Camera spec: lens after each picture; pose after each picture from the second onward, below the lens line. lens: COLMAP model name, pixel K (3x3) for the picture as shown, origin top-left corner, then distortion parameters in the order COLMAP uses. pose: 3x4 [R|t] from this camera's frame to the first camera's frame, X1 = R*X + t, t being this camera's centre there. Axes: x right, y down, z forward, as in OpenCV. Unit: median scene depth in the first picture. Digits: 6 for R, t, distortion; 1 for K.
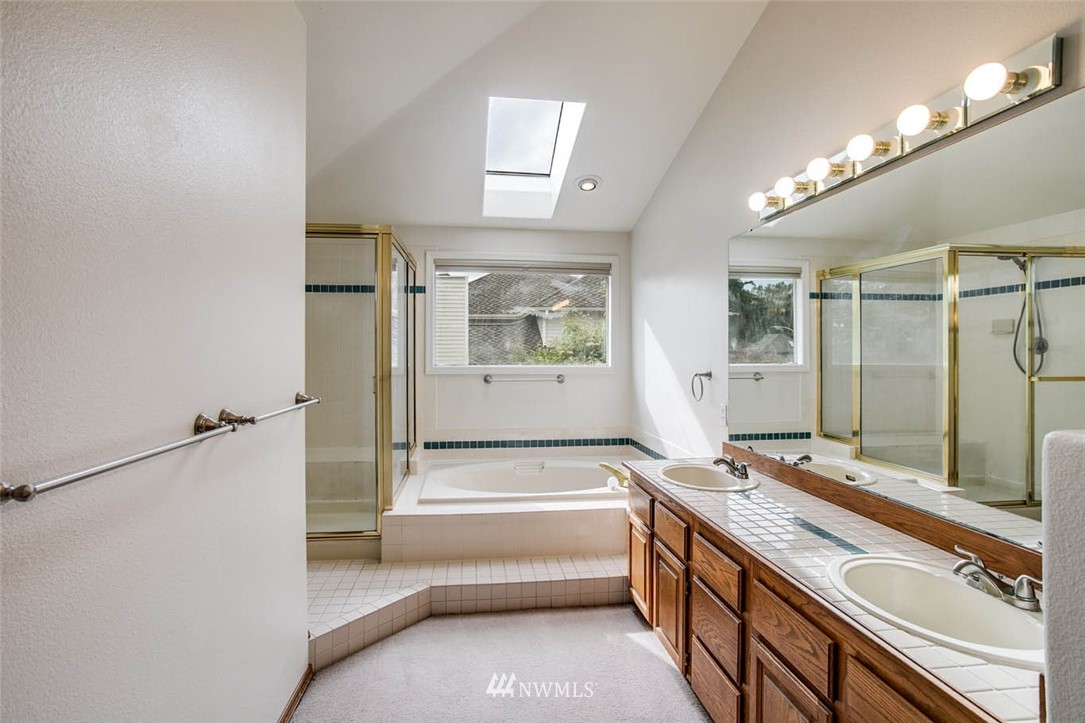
lens RADIAL K [[526.0, 0, 535.6], [0, 526.0, 360.9], [0, 0, 1]] dist [-0.054515, 0.026653]
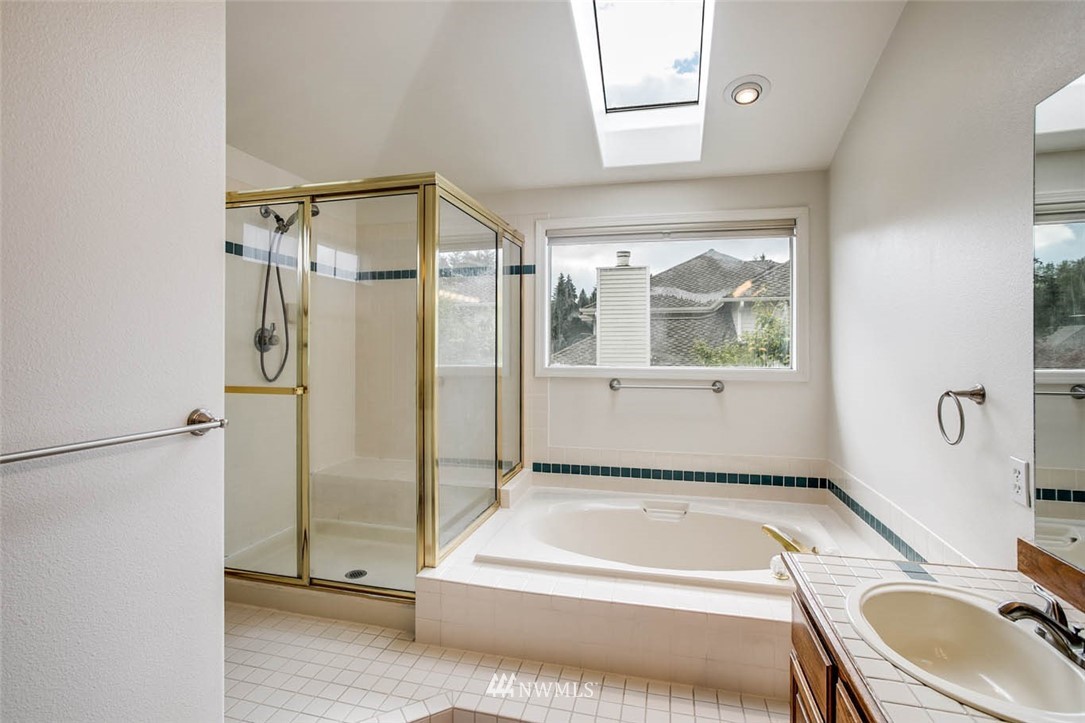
lens RADIAL K [[520.1, 0, 540.8], [0, 520.1, 349.3], [0, 0, 1]] dist [-0.052553, 0.028256]
pose [[0.930157, 0.001501, -0.367159, 0.084735], [-0.007857, 0.999844, -0.015817, -0.003230], [0.367078, 0.017597, 0.930024, 0.276678]]
